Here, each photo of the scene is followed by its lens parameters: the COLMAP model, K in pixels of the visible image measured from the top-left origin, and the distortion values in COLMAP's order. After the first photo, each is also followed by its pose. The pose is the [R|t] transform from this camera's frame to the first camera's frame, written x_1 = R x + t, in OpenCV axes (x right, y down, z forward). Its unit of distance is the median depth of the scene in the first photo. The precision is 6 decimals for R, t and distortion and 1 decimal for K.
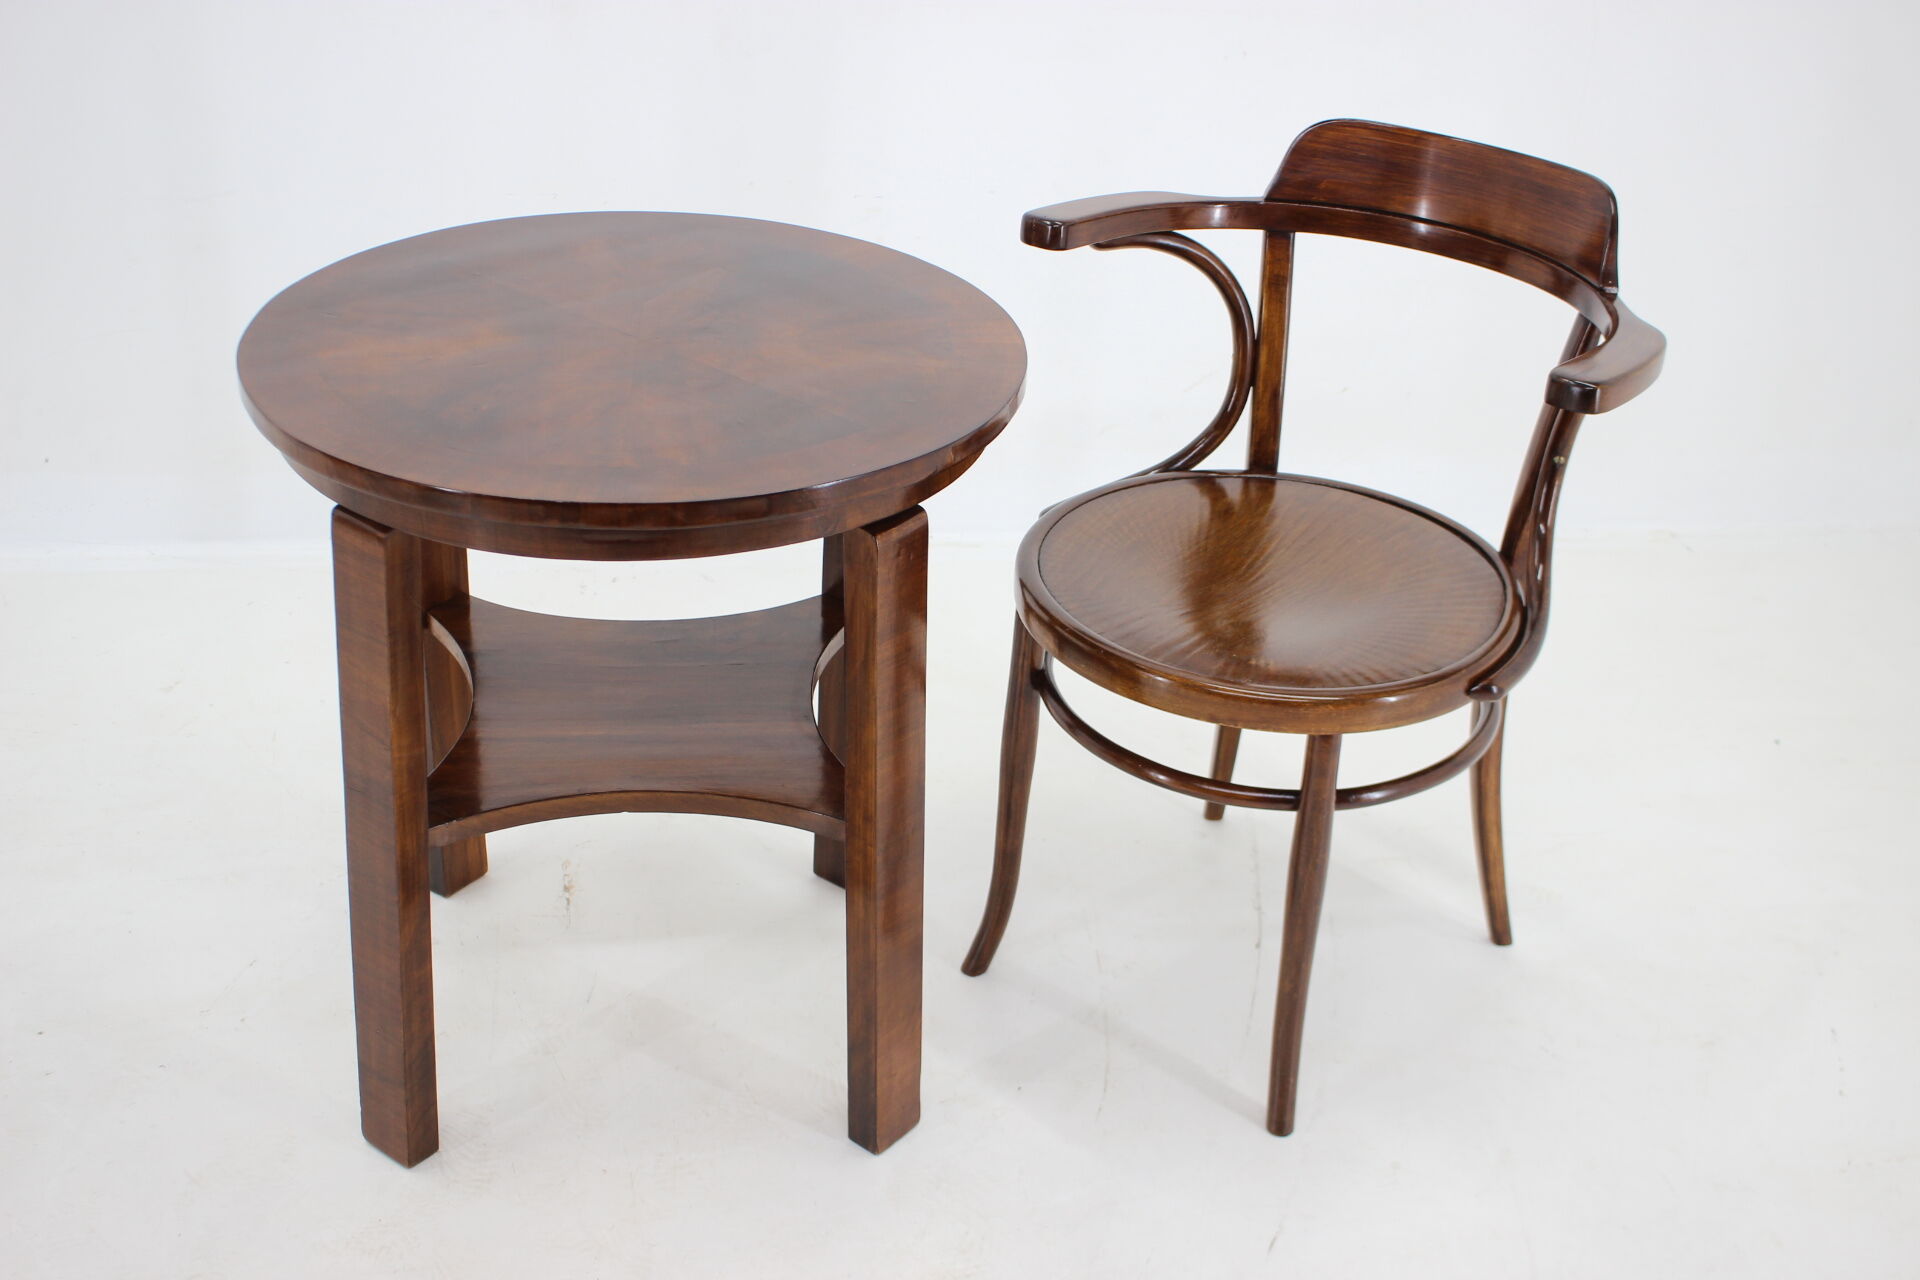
lens RADIAL K [[2422.1, 0, 957.3], [0, 2422.1, 681.8], [0, 0, 1]] dist [-0.078760, 0.031505]
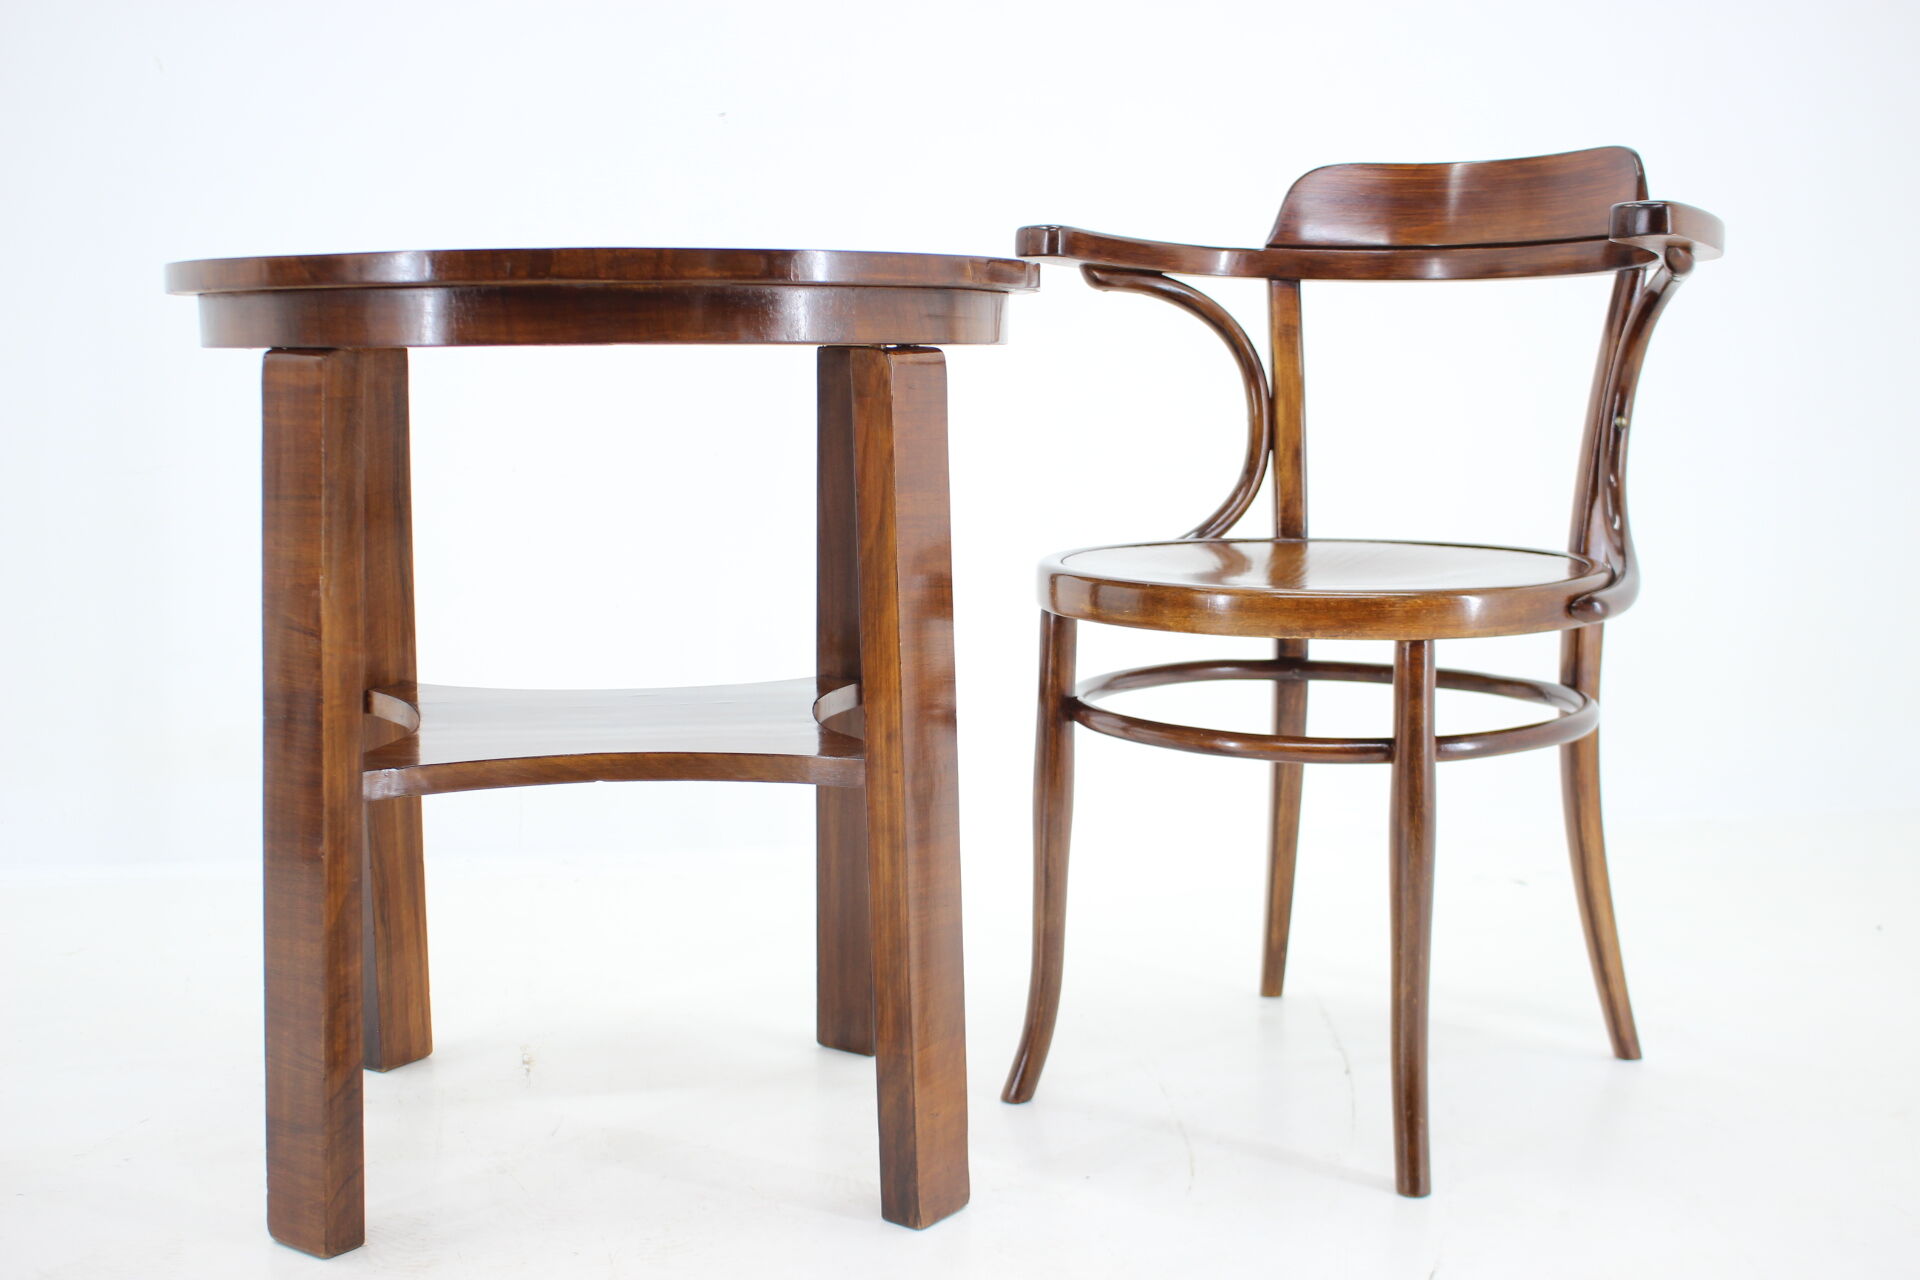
lens RADIAL K [[2350.2, 0, 963.6], [0, 2350.2, 673.4], [0, 0, 1]] dist [-0.086690, 0.021690]
pose [[0.997868, -0.051989, 0.039447, -0.039983], [0.062741, 0.930583, -0.360665, 0.306829], [-0.017958, 0.362371, 0.931861, 0.218195]]
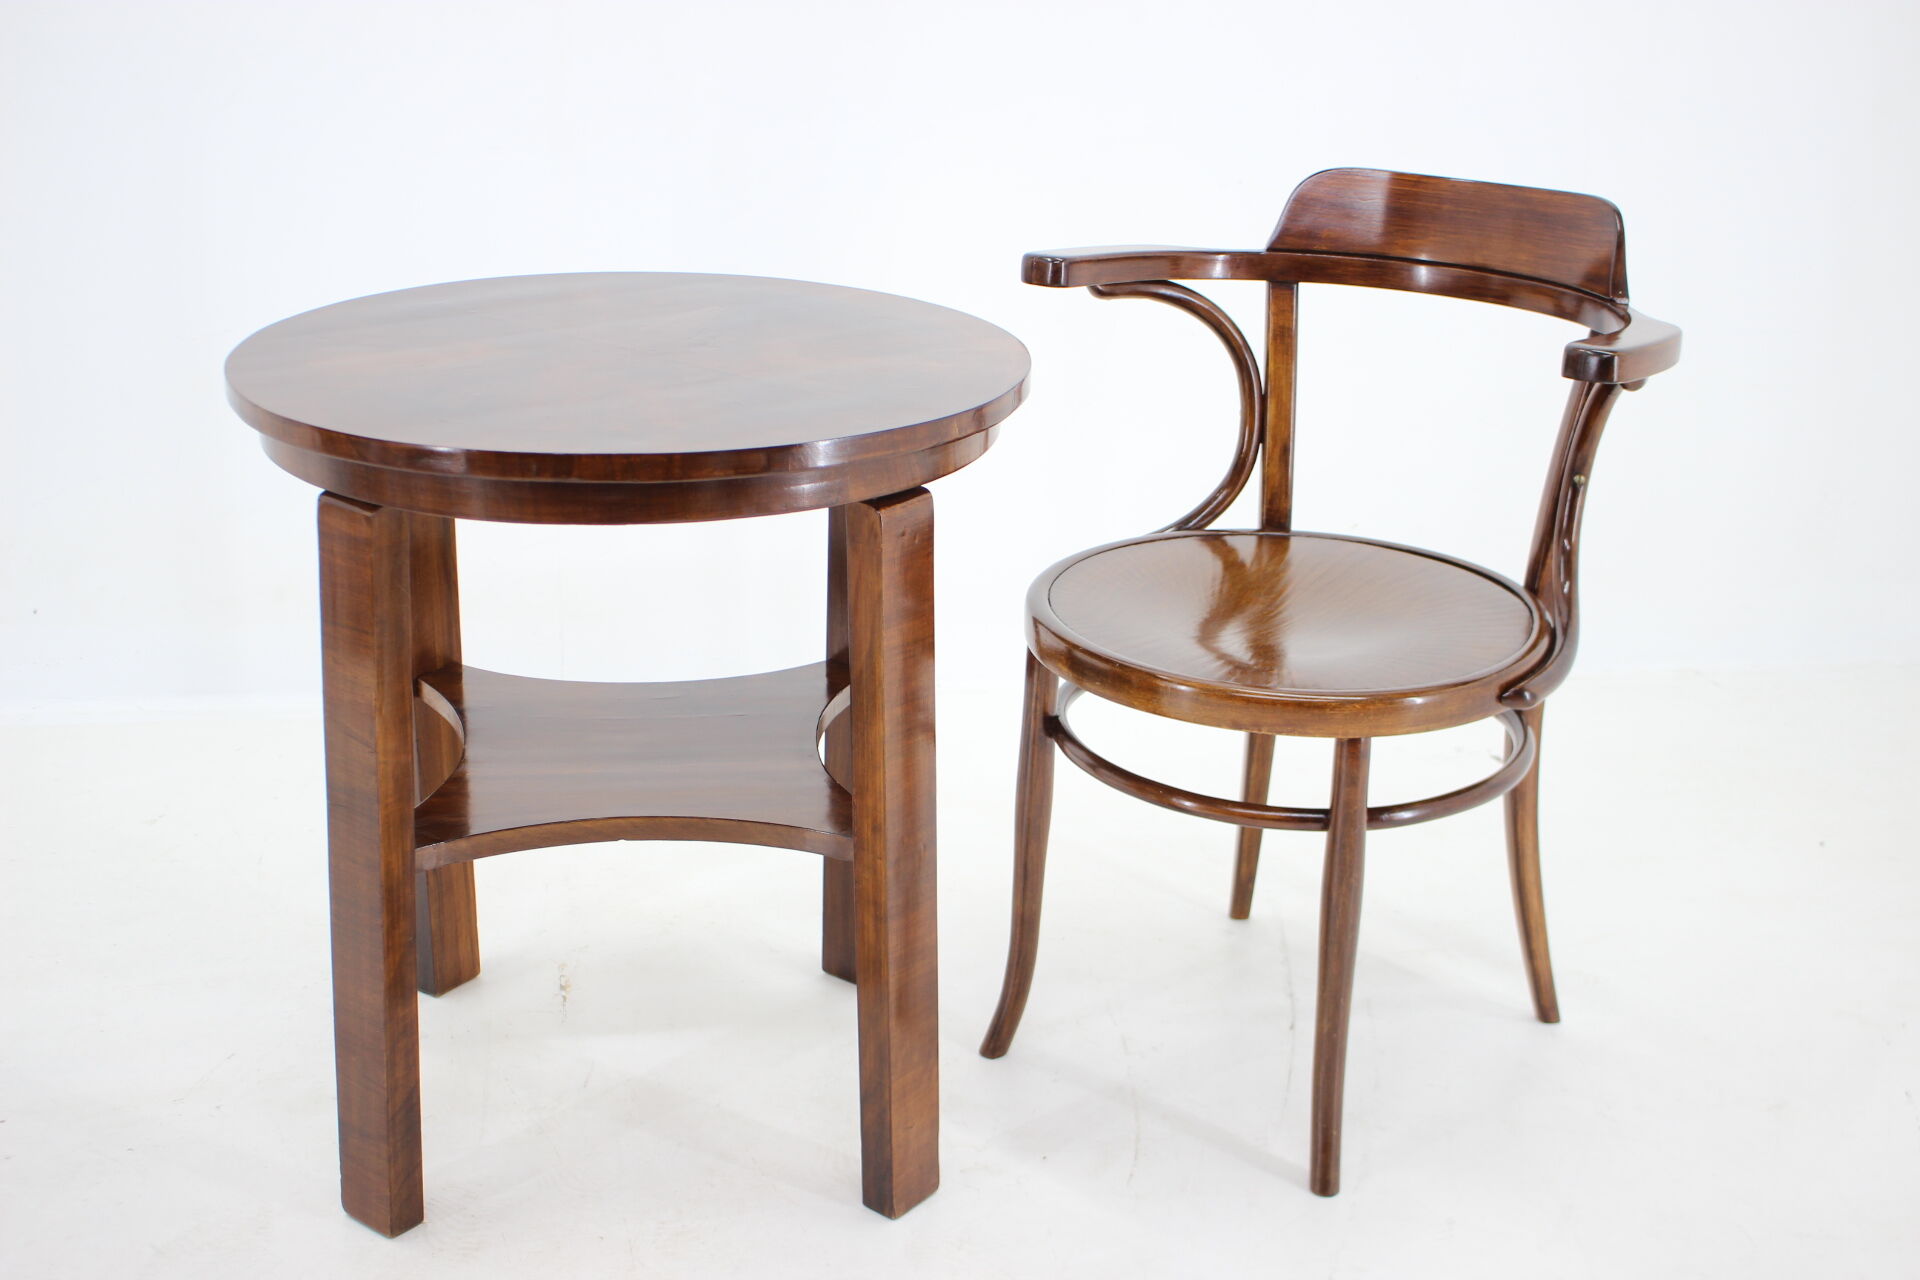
lens RADIAL K [[2446.0, 0, 959.9], [0, 2446.0, 682.8], [0, 0, 1]] dist [-0.074717, 0.047063]
pose [[0.999718, -0.023712, -0.000913, -0.002004], [0.023294, 0.988008, -0.152633, 0.136697], [0.004521, 0.152569, 0.988282, 0.038994]]
